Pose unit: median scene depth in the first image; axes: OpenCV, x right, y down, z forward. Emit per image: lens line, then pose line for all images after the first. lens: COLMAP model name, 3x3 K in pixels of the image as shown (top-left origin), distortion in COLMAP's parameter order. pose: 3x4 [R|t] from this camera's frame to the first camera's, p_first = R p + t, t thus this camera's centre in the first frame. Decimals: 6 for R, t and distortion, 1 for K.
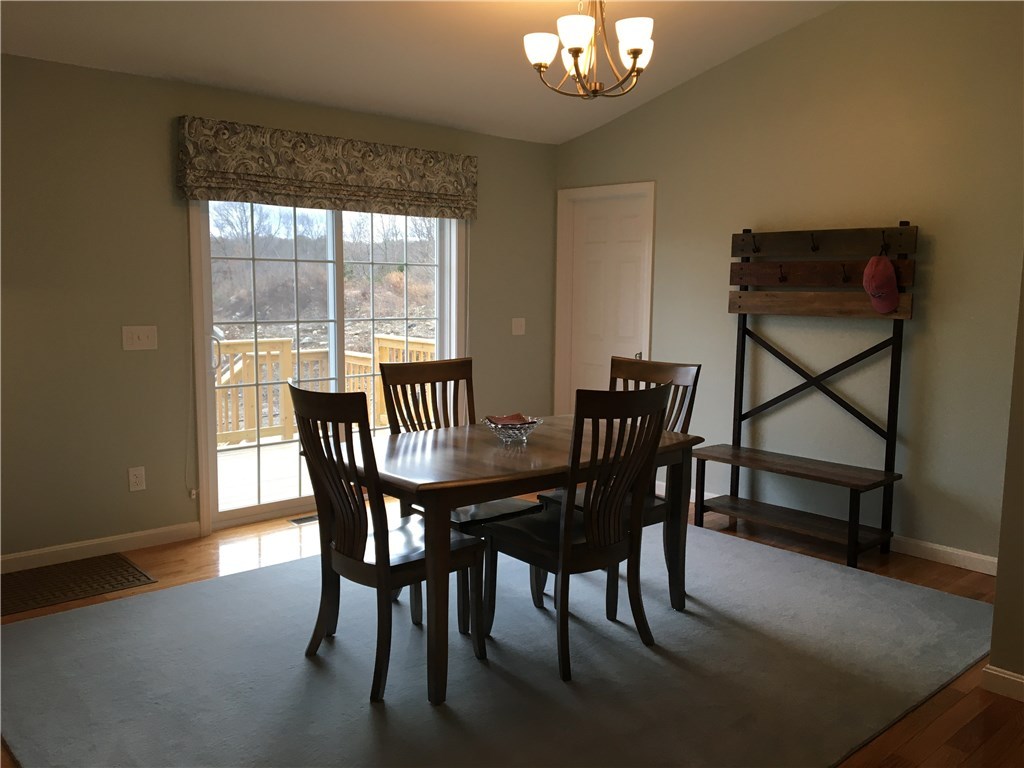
lens RADIAL K [[853.7, 0, 513.0], [0, 853.7, 385.1], [0, 0, 1]] dist [0.099374, -0.156907]
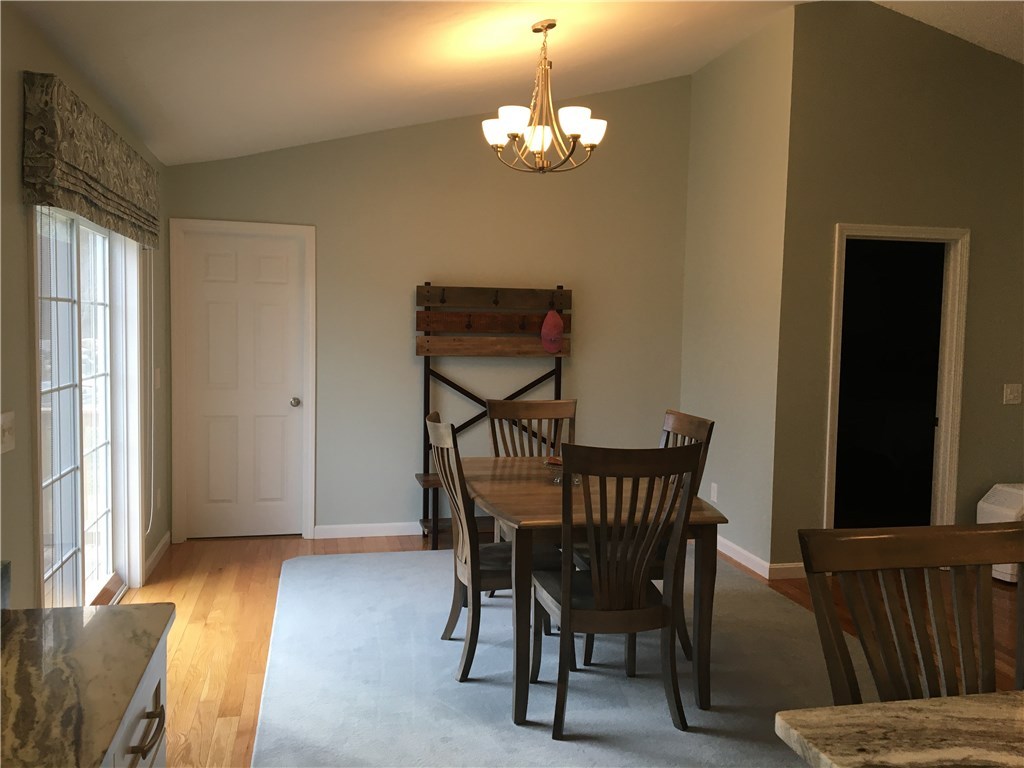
lens RADIAL K [[853.7, 0, 513.0], [0, 853.7, 385.1], [0, 0, 1]] dist [0.099374, -0.156907]
pose [[0.478315, -0.065213, 0.875764, -0.705761], [0.093100, 0.995385, 0.023272, -0.064062], [-0.873239, 0.070402, 0.482179, 0.382204]]
